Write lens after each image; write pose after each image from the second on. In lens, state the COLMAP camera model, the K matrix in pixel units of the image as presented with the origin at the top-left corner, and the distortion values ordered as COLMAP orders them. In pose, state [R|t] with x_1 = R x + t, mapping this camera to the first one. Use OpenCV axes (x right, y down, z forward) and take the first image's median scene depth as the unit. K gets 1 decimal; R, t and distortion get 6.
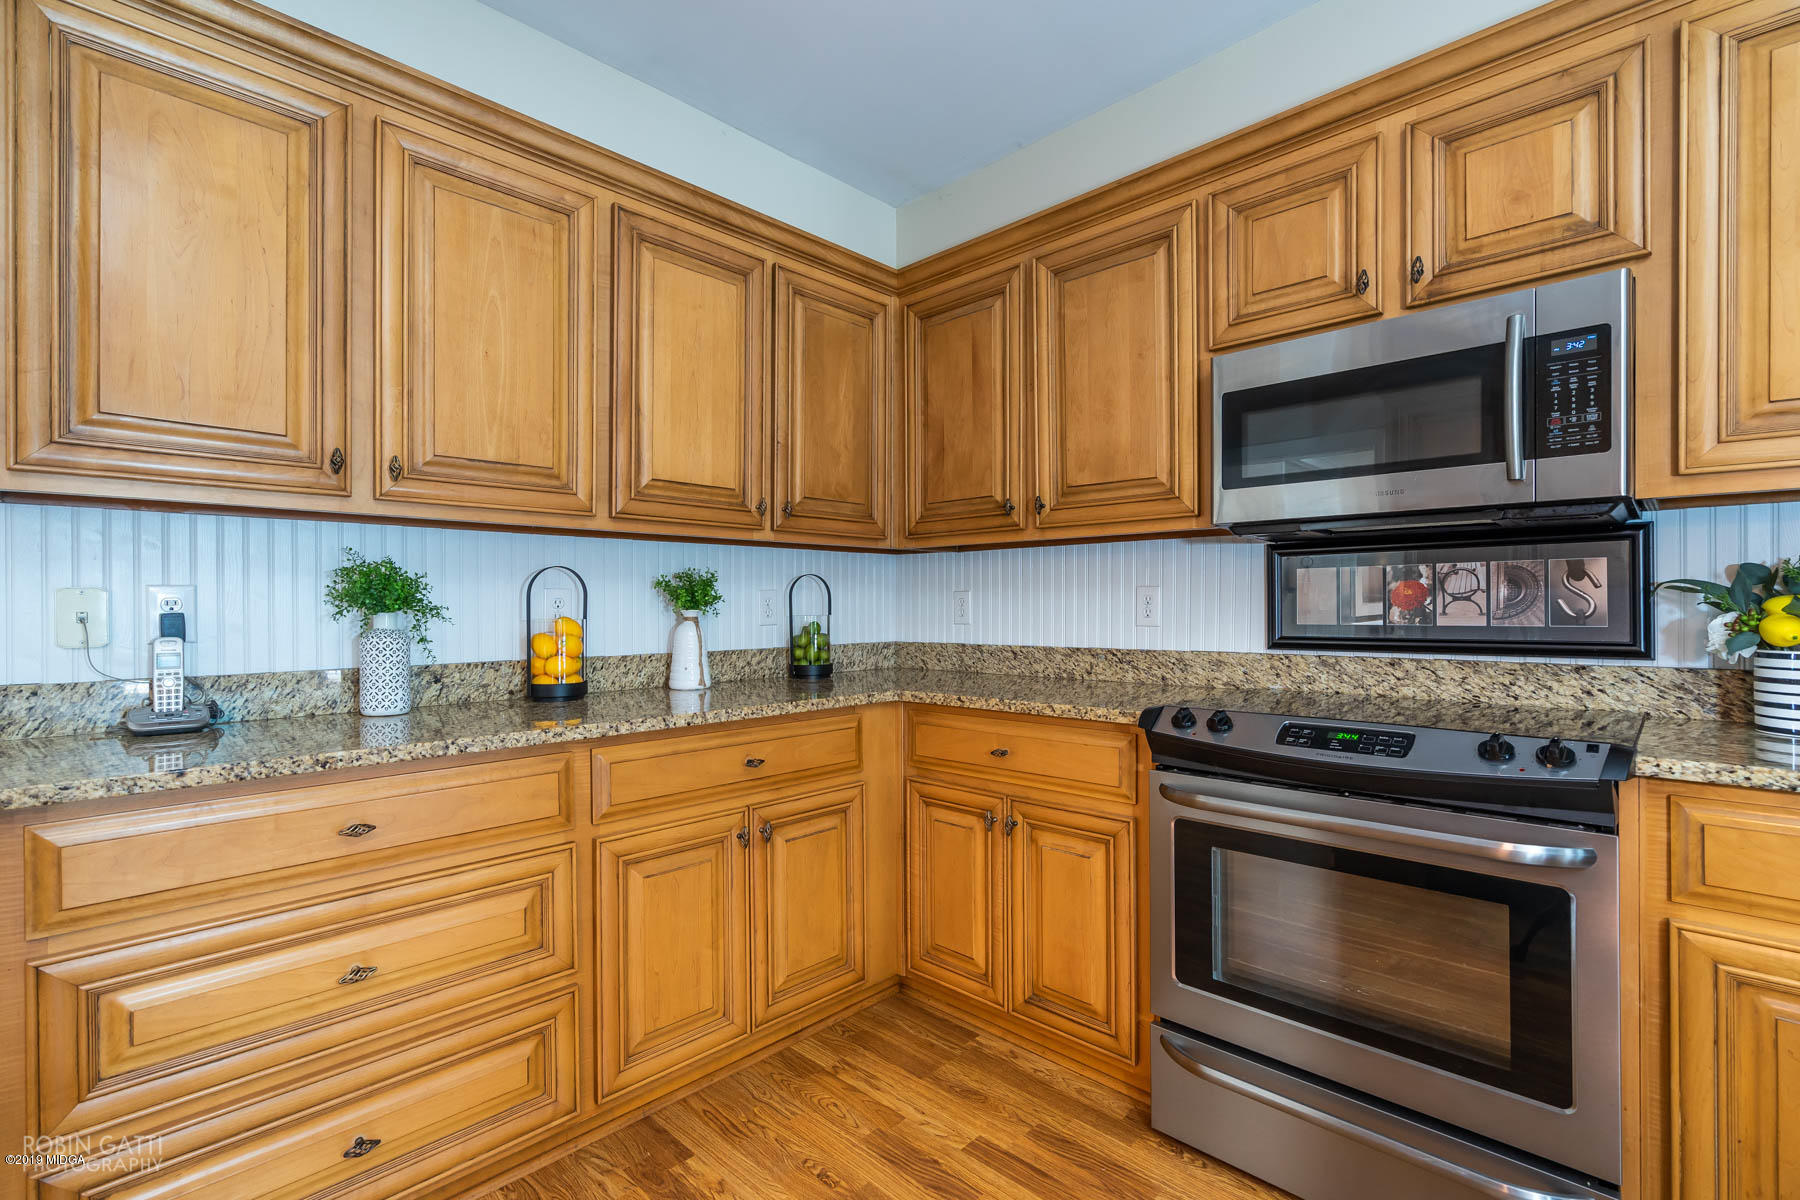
lens RADIAL K [[805.9, 0, 896.5], [0, 805.9, 603.6], [0, 0, 1]] dist [-0.008845, 0.004330]
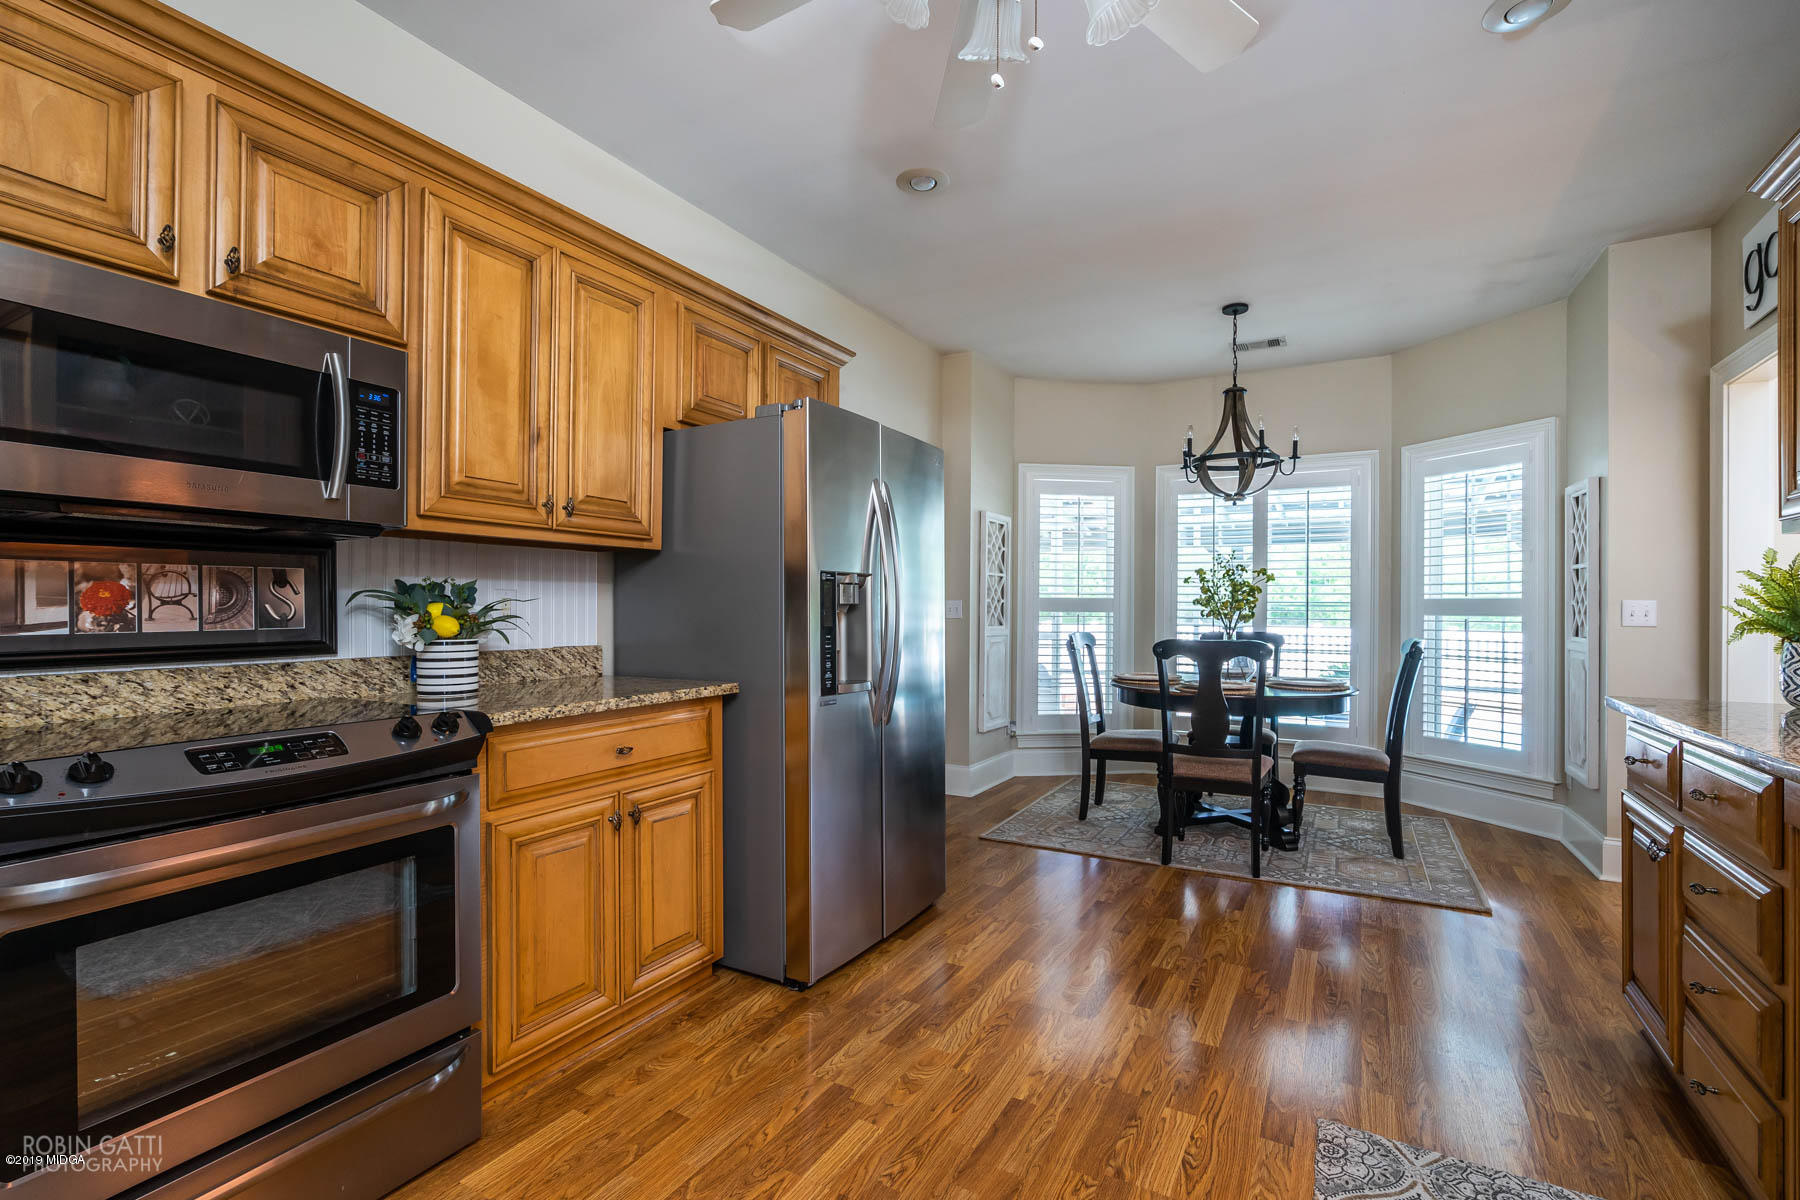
lens RADIAL K [[805.9, 0, 896.5], [0, 805.9, 603.6], [0, 0, 1]] dist [-0.008845, 0.004330]
pose [[-0.245771, 0.007488, 0.969299, -0.440070], [-0.000840, 0.999968, -0.007938, 0.001545], [-0.969328, -0.002765, -0.245757, 0.432268]]
